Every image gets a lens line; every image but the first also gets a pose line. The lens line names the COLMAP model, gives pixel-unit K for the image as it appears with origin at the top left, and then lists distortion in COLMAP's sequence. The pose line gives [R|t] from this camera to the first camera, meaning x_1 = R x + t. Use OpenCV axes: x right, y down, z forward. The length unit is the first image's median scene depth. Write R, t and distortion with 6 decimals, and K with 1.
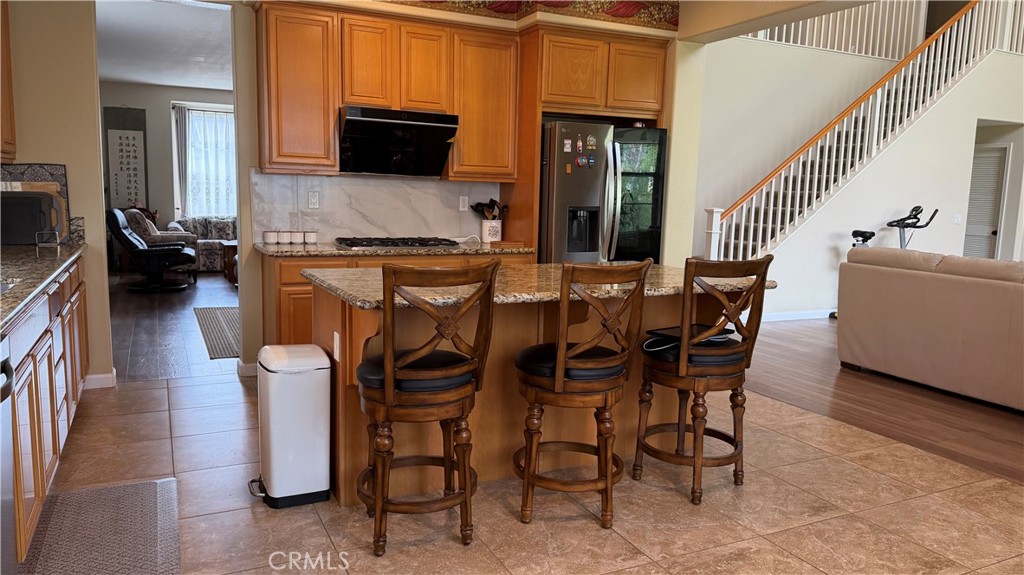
lens RADIAL K [[714.0, 0, 512.0], [0, 714.0, 287.5], [0, 0, 1]] dist [0.042863, -0.050441]
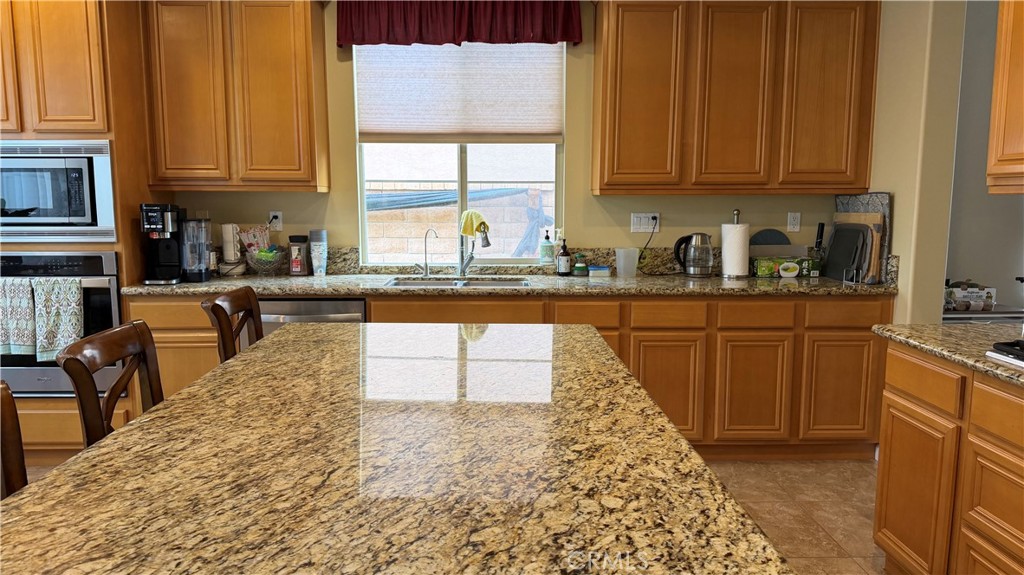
lens RADIAL K [[716.1, 0, 502.8], [0, 716.1, 290.6], [0, 0, 1]] dist [0.126262, -0.194825]
pose [[-0.428253, 0.089993, -0.899167, 0.175113], [-0.132443, 0.978033, 0.160966, -0.069432], [0.893900, 0.188023, -0.406927, 0.494854]]
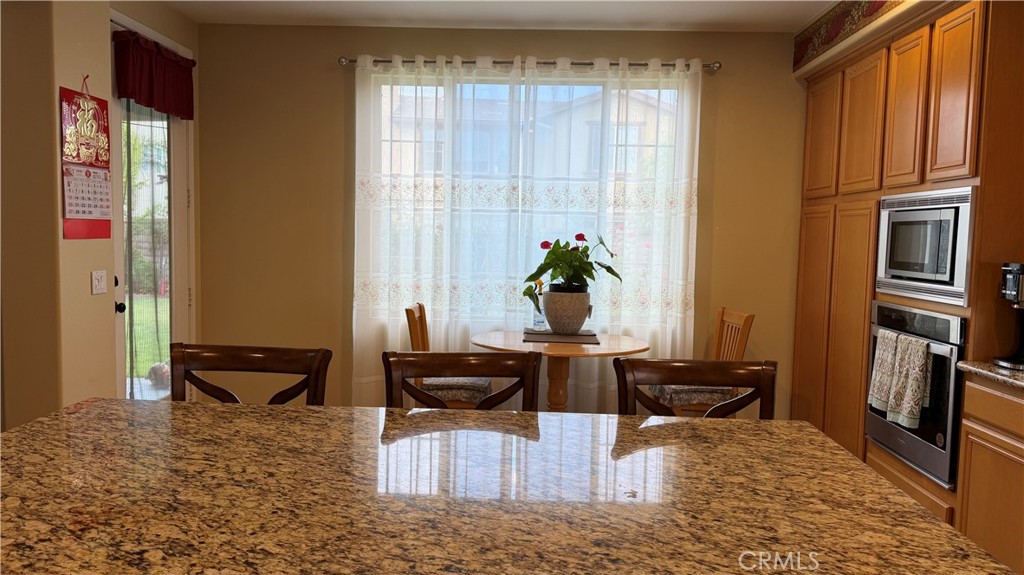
lens RADIAL K [[714.0, 0, 512.0], [0, 714.0, 287.5], [0, 0, 1]] dist [0.042863, -0.050441]
pose [[-0.876353, -0.082767, 0.474505, -0.082805], [0.018832, 0.978485, 0.205456, -0.084460], [-0.481301, 0.188988, -0.855940, 0.522040]]
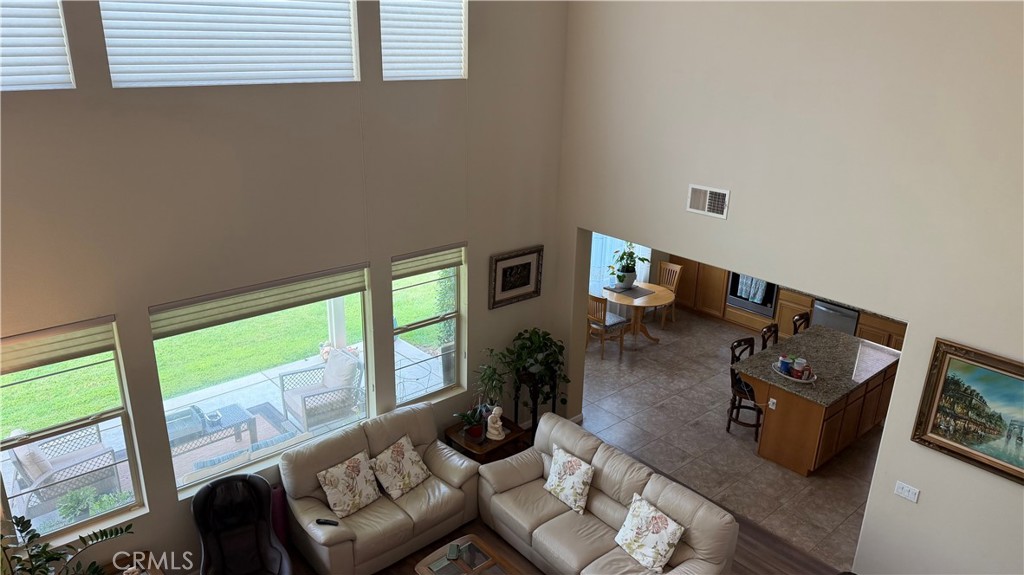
lens RADIAL K [[714.0, 0, 512.0], [0, 714.0, 287.5], [0, 0, 1]] dist [0.042863, -0.050441]
pose [[-0.965994, 0.044948, -0.254628, 0.666944], [-0.076983, 0.890117, 0.449184, -0.503329], [0.246839, 0.453511, -0.856387, 1.097938]]
